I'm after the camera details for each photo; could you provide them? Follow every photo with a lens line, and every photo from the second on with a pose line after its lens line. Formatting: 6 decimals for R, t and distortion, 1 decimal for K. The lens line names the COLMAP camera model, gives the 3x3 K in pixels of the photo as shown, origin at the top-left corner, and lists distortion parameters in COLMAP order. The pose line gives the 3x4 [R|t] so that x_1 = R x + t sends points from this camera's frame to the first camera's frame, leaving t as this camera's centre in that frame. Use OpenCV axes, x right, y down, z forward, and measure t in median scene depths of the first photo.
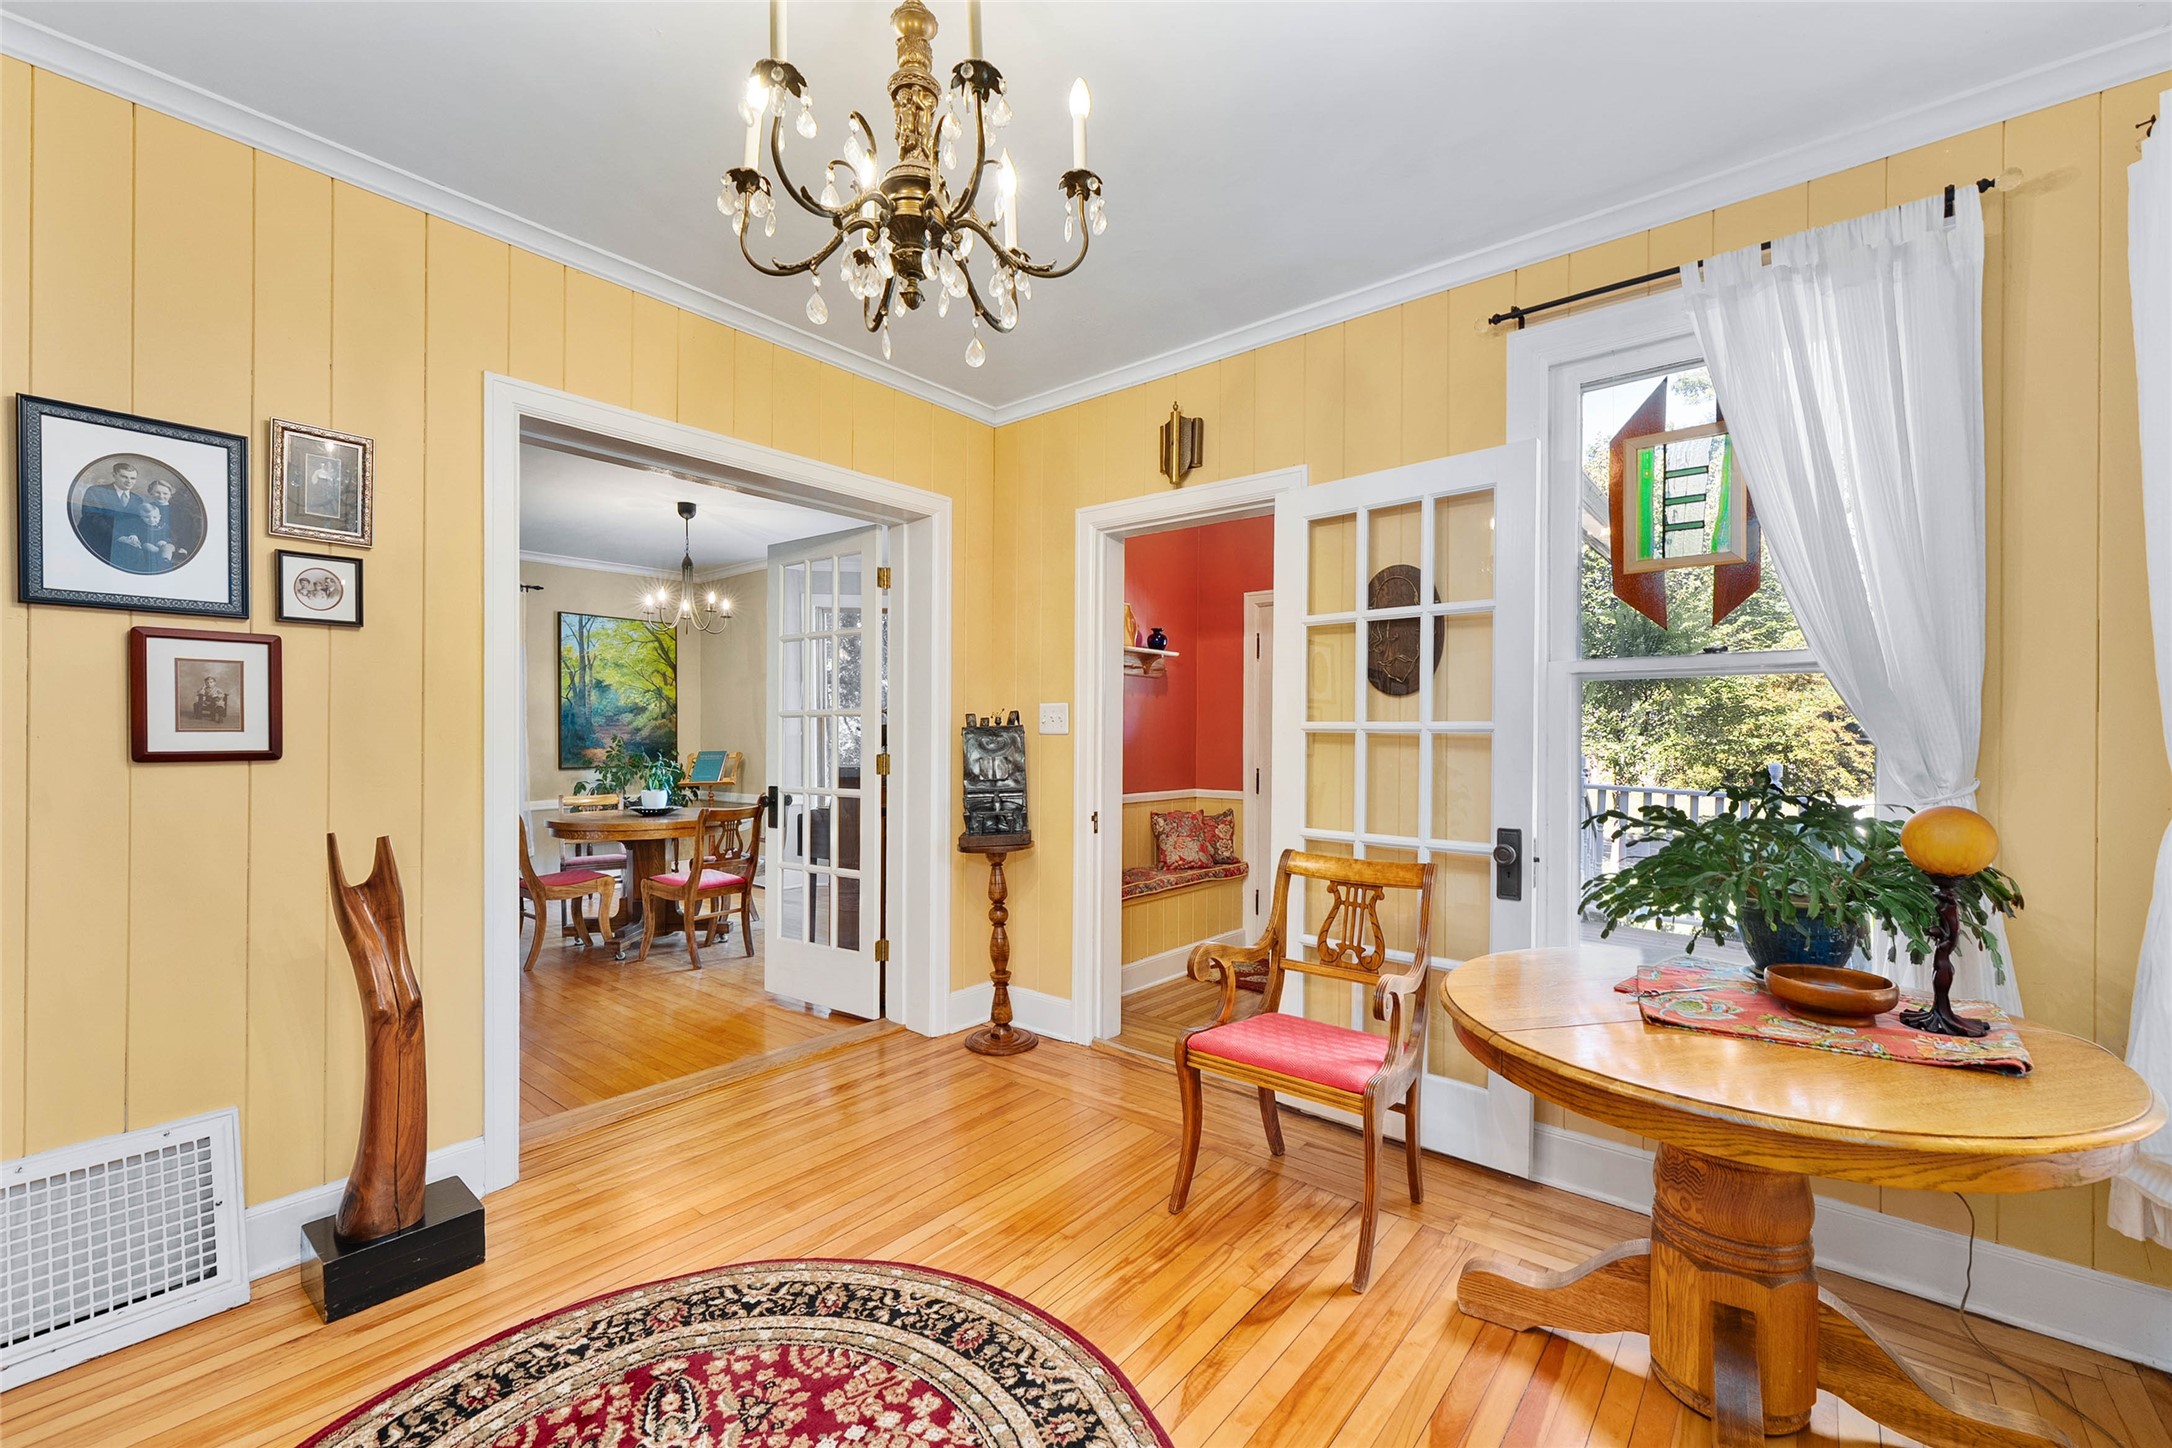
lens RADIAL K [[894.9, 0, 1091.6], [0, 894.9, 732.7], [0, 0, 1]] dist [0.000887, 0.000251]
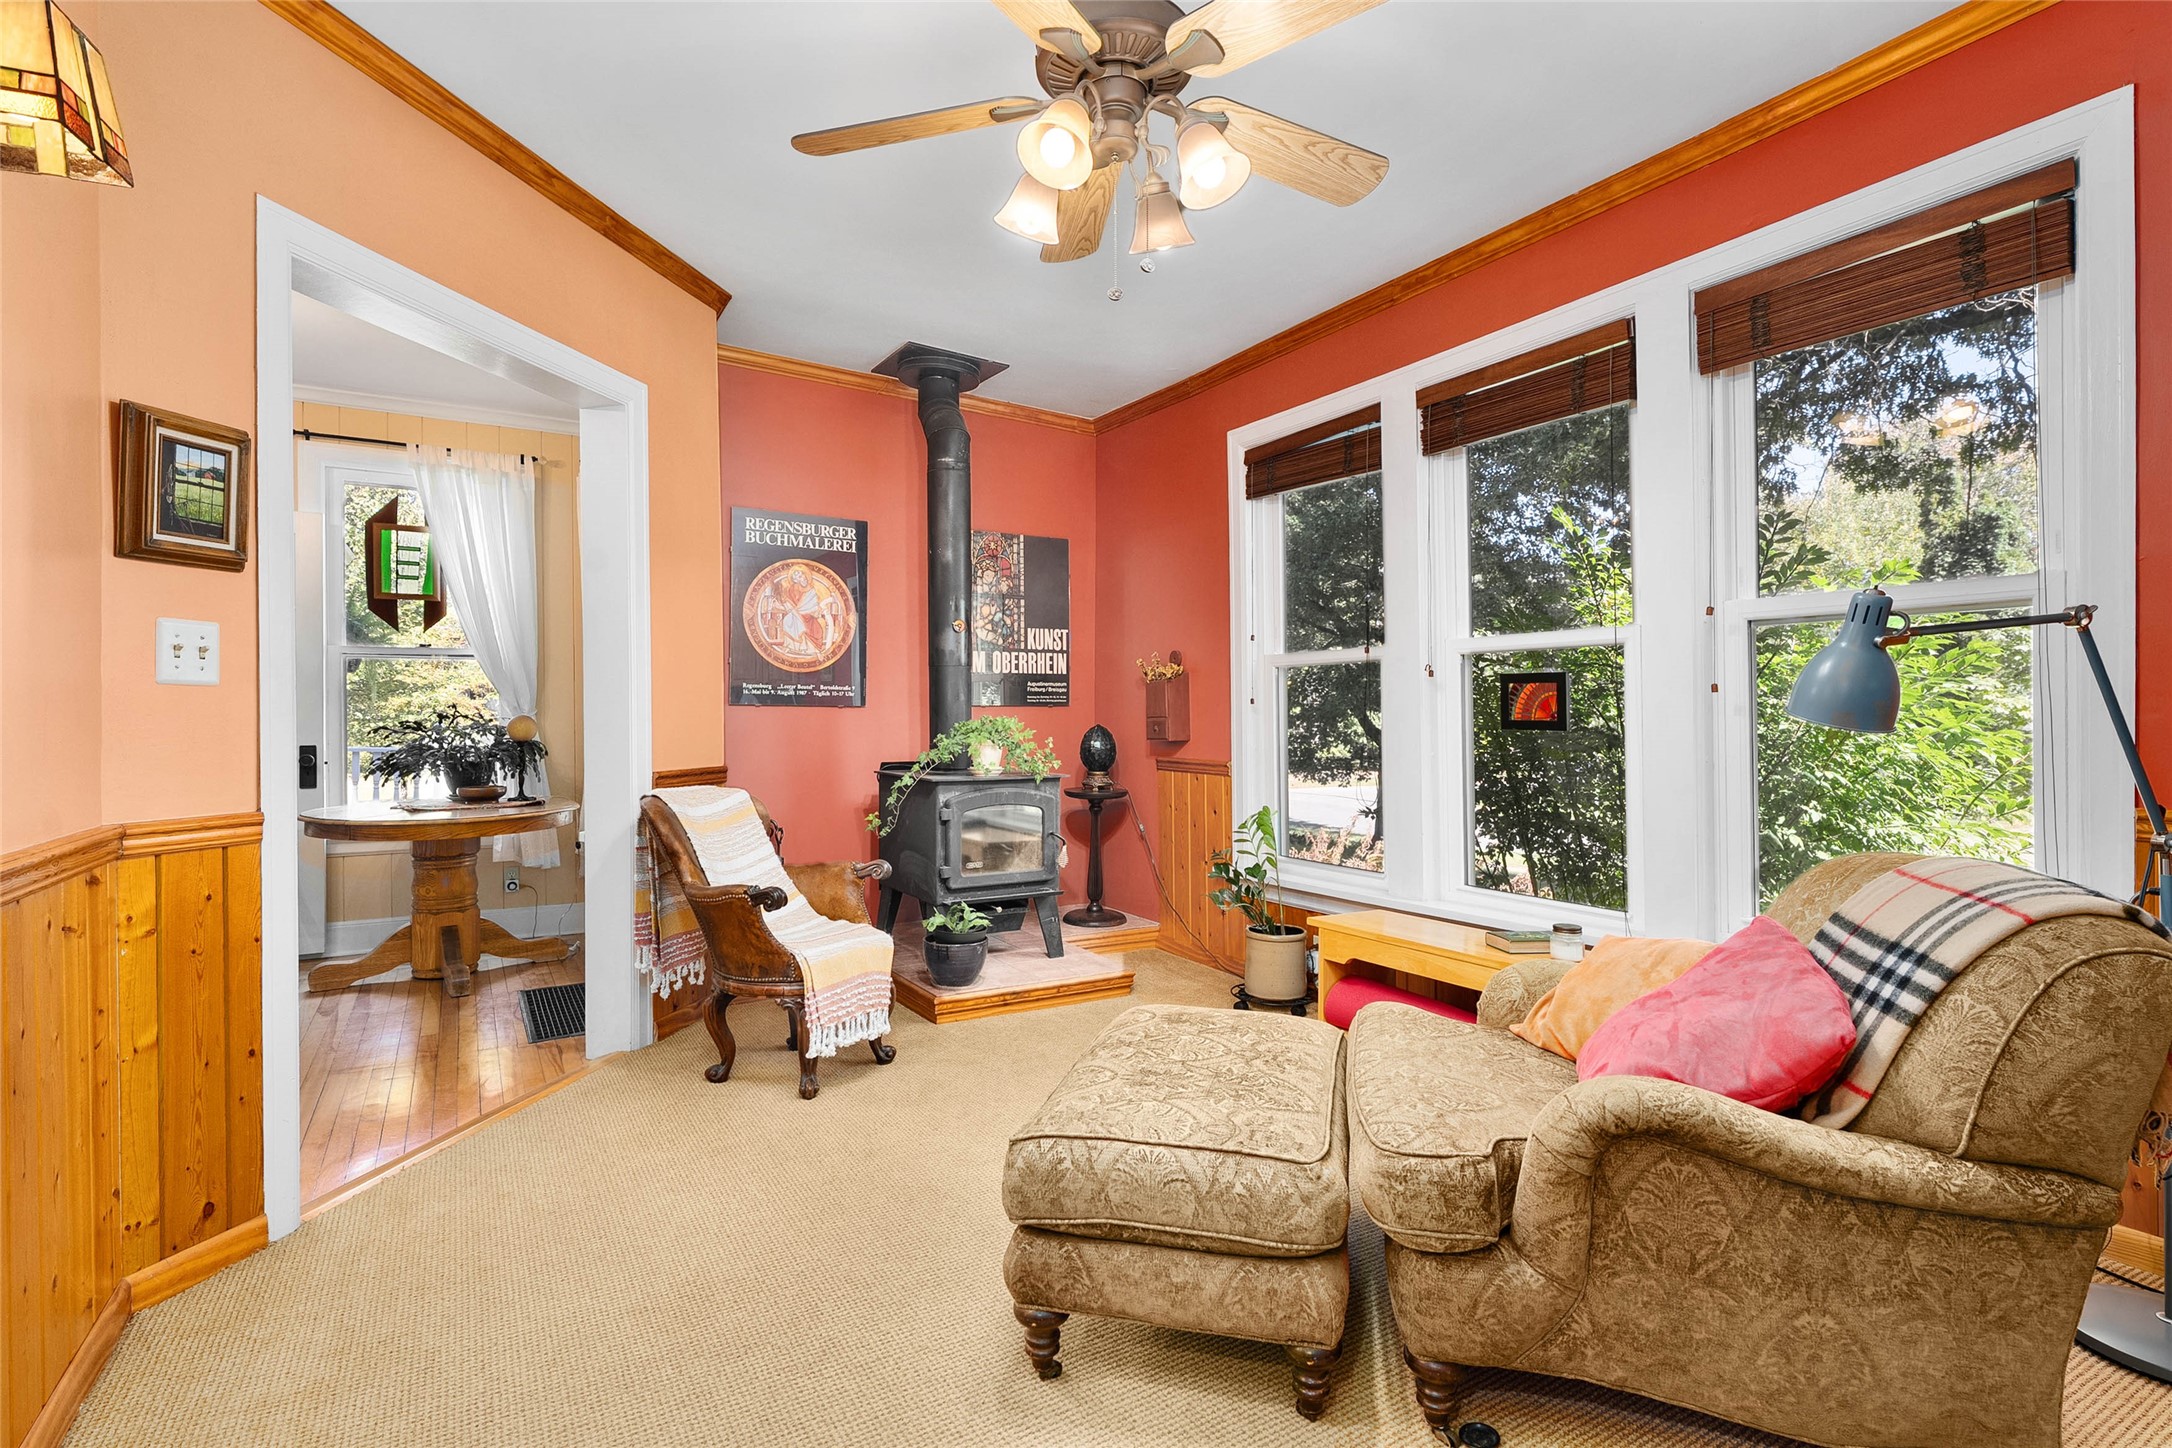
lens RADIAL K [[1045.5, 0, 1086.0], [0, 1045.5, 724.0], [0, 0, 1]] dist [0.001736, 0.000340]
pose [[0.342790, -0.014903, 0.939294, -1.031077], [0.006220, 0.999888, 0.013594, 0.060253], [-0.939391, 0.001183, 0.342845, -1.219931]]
